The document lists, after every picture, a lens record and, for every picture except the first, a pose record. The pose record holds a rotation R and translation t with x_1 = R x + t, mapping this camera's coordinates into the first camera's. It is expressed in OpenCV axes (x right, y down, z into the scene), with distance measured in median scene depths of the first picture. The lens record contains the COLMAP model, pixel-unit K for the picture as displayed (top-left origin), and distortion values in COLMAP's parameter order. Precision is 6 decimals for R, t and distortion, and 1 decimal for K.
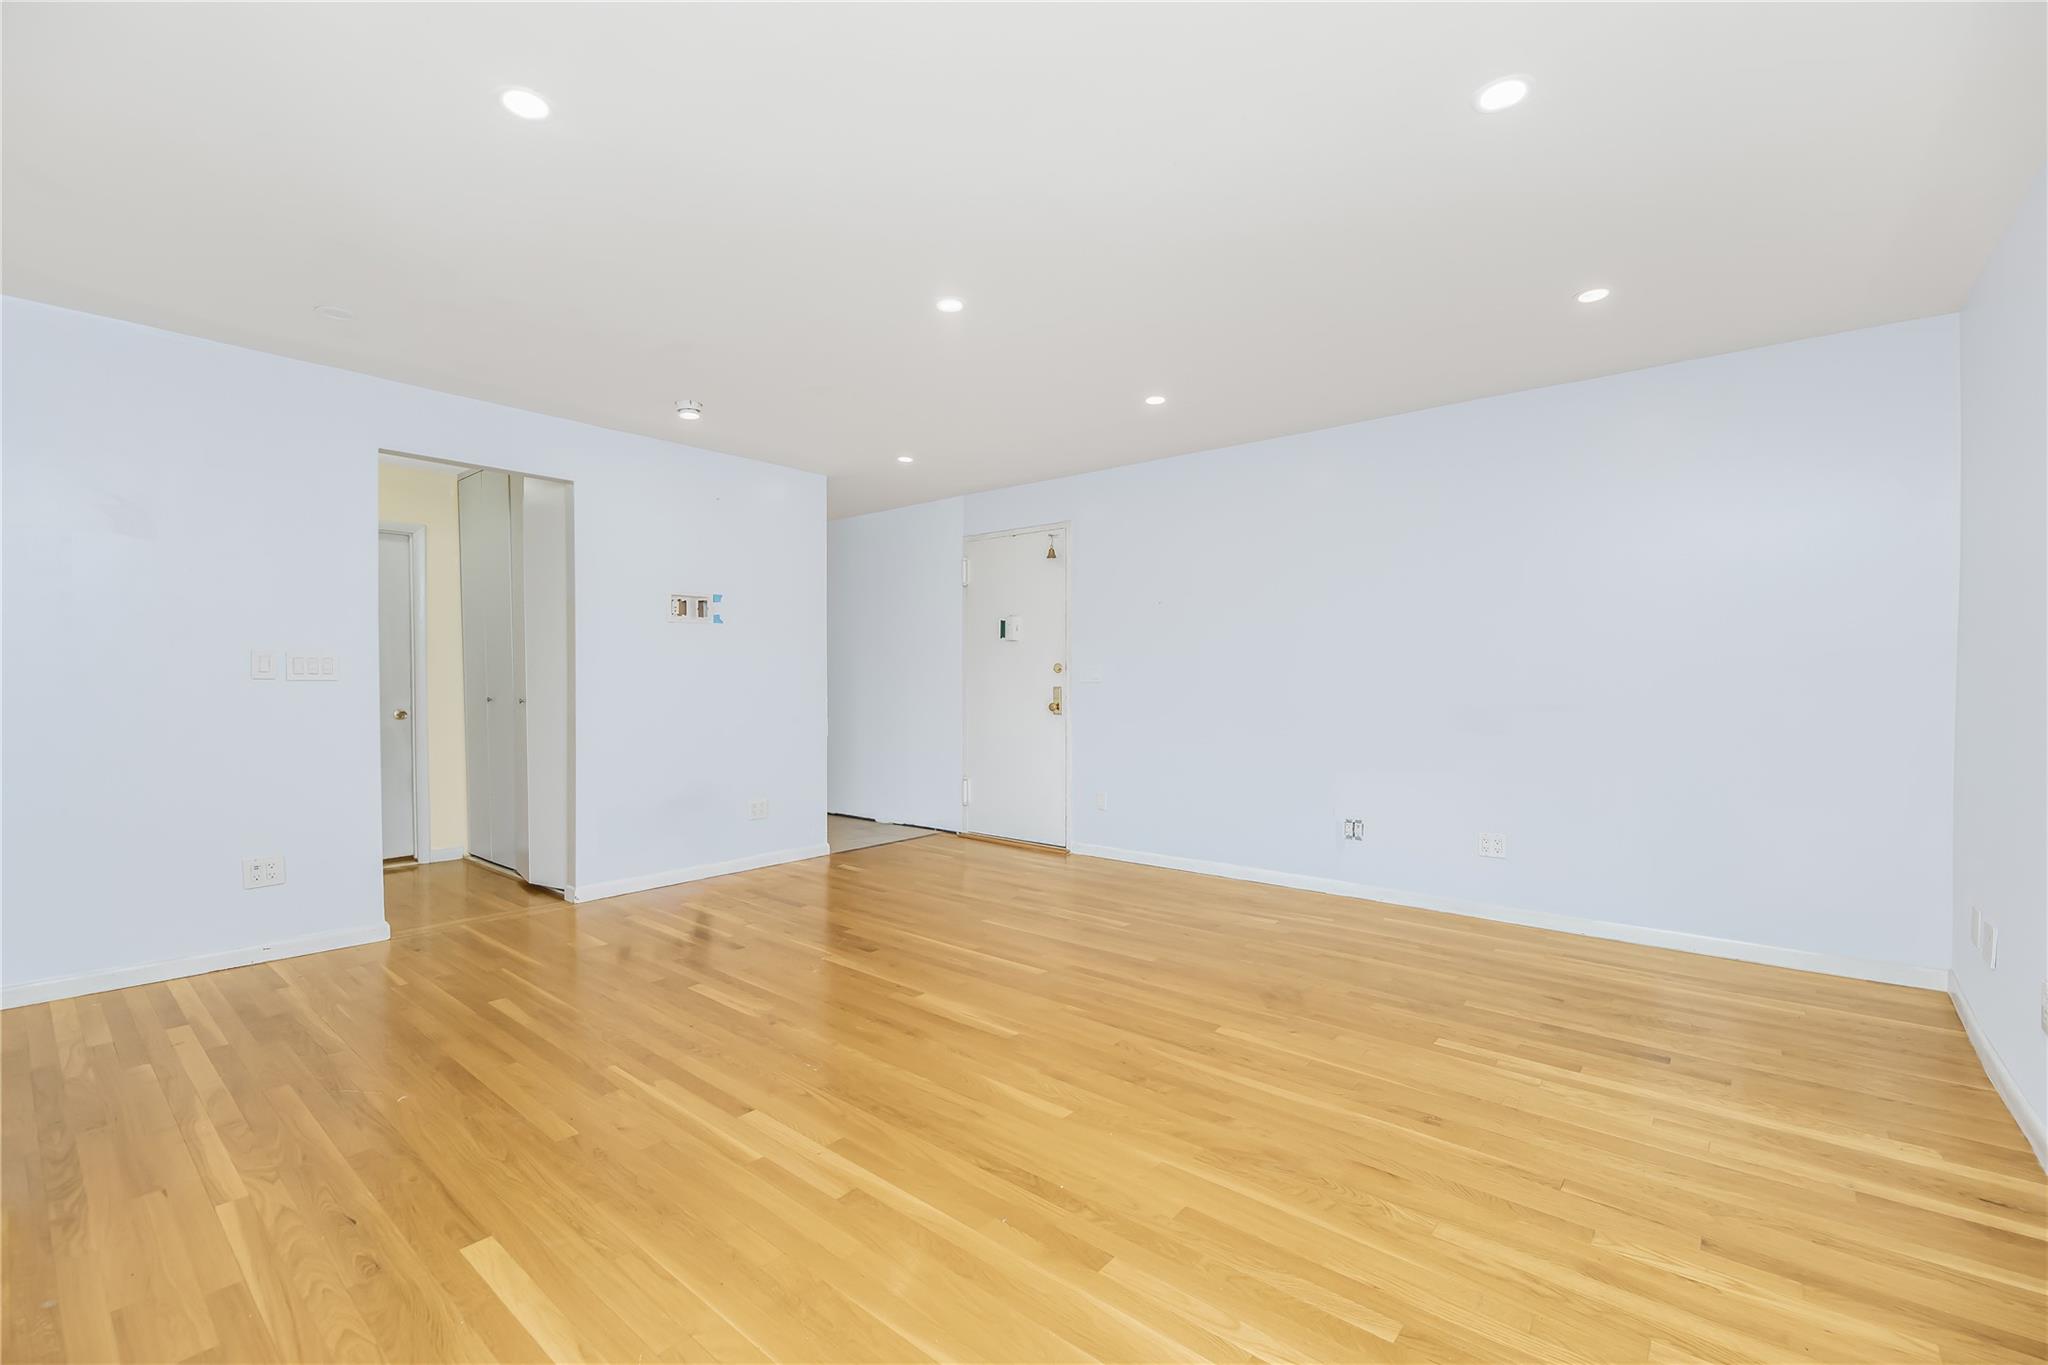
lens RADIAL K [[861.6, 0, 1011.6], [0, 861.6, 678.6], [0, 0, 1]] dist [0.000887, -0.000049]
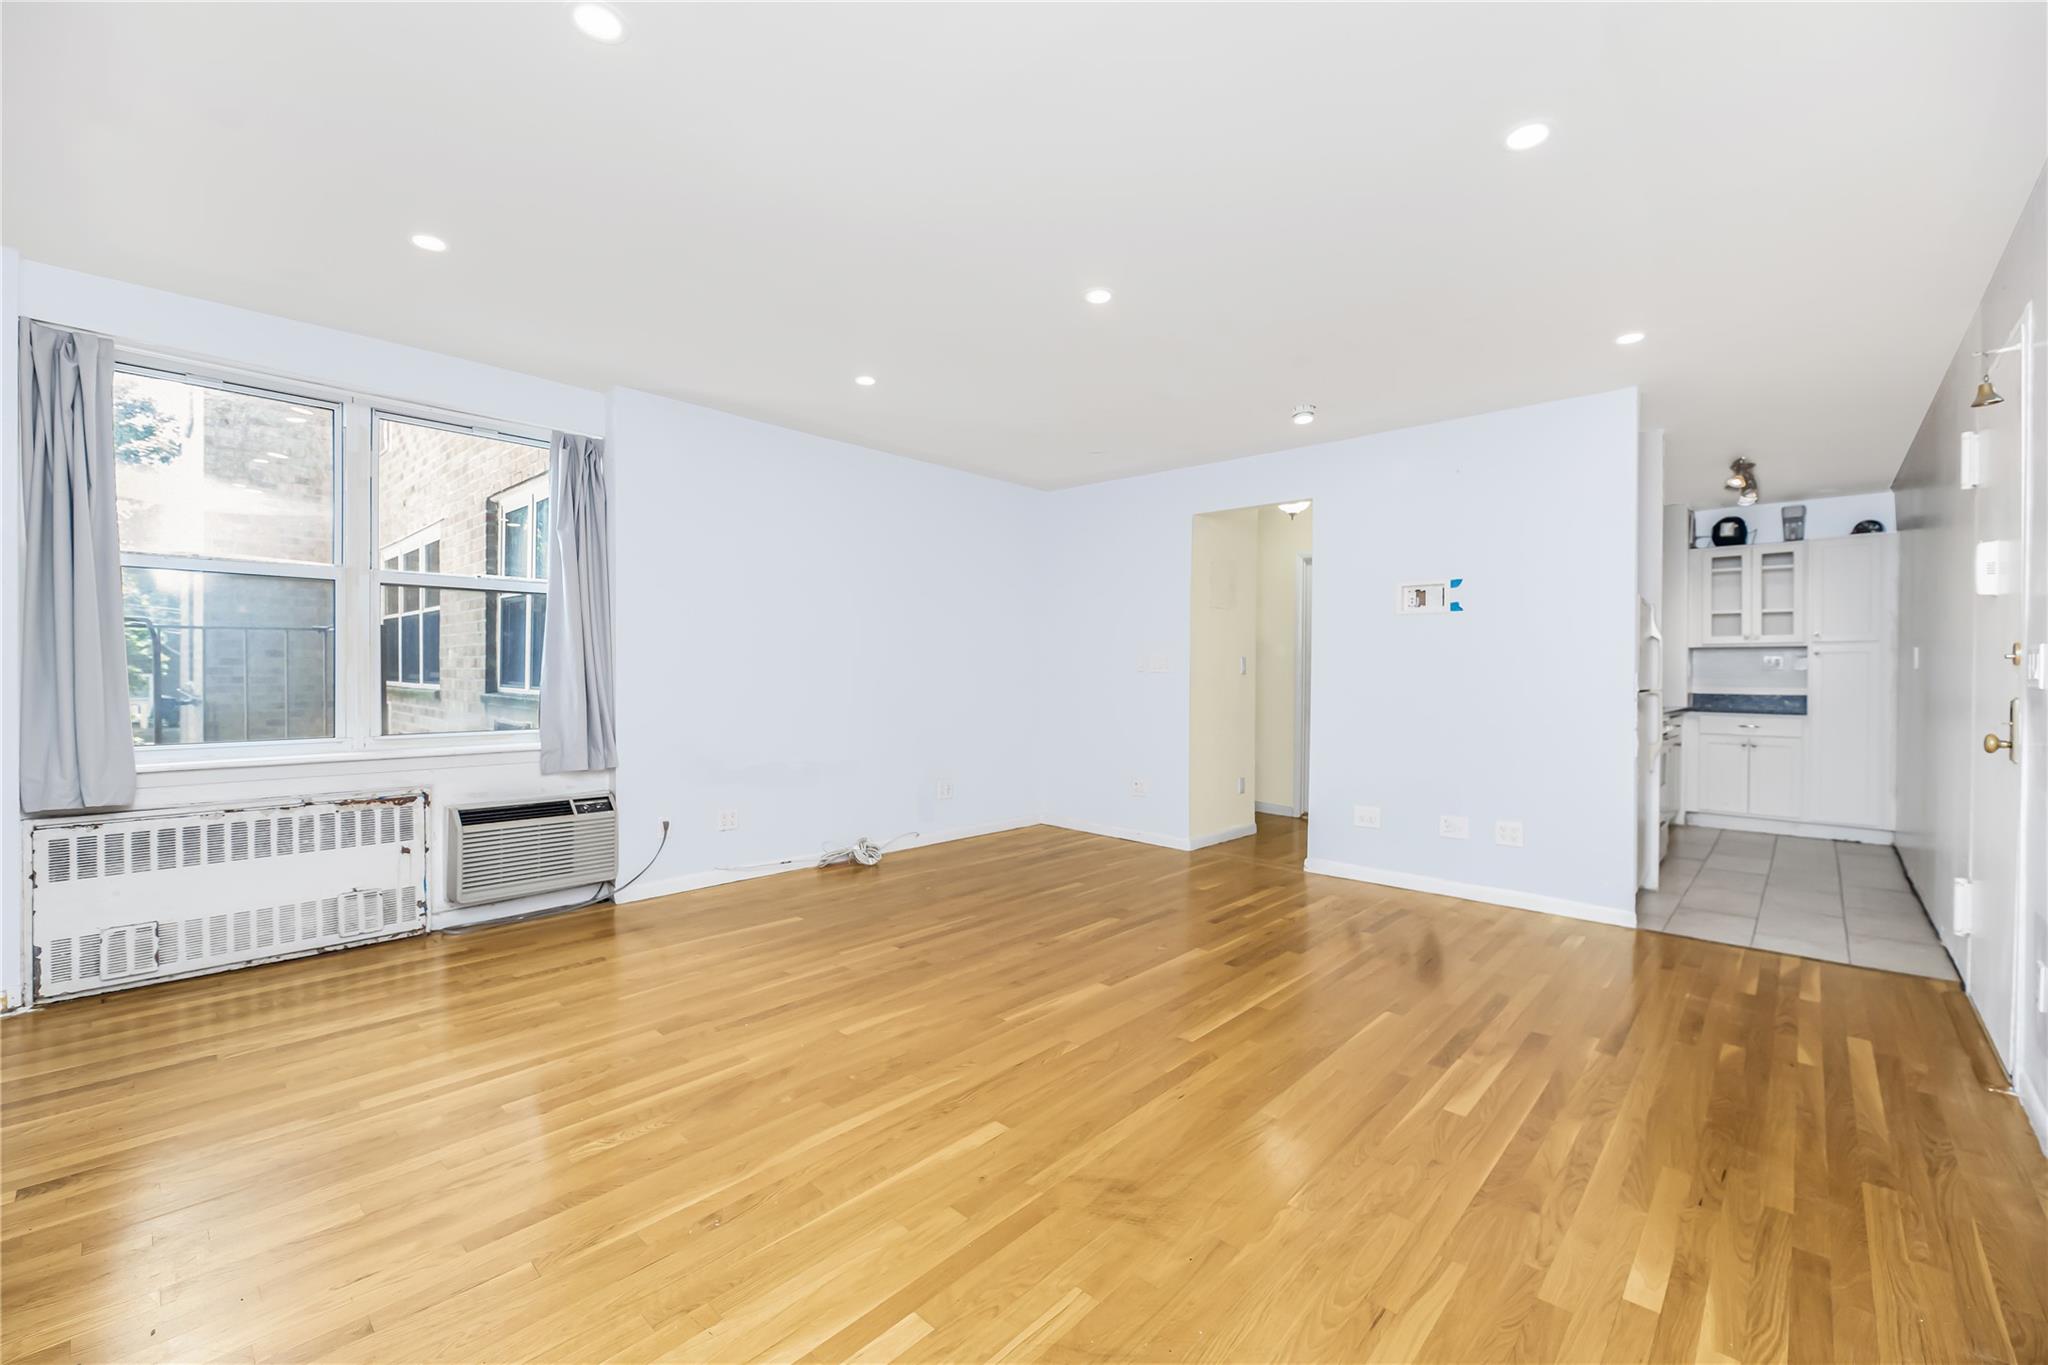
lens RADIAL K [[861.6, 0, 1011.6], [0, 861.6, 678.6], [0, 0, 1]] dist [0.000887, -0.000049]
pose [[-0.049514, 0.011276, -0.998710, 0.924820], [-0.008601, 0.999894, 0.011715, -0.003784], [0.998736, 0.009170, -0.049412, 0.954480]]
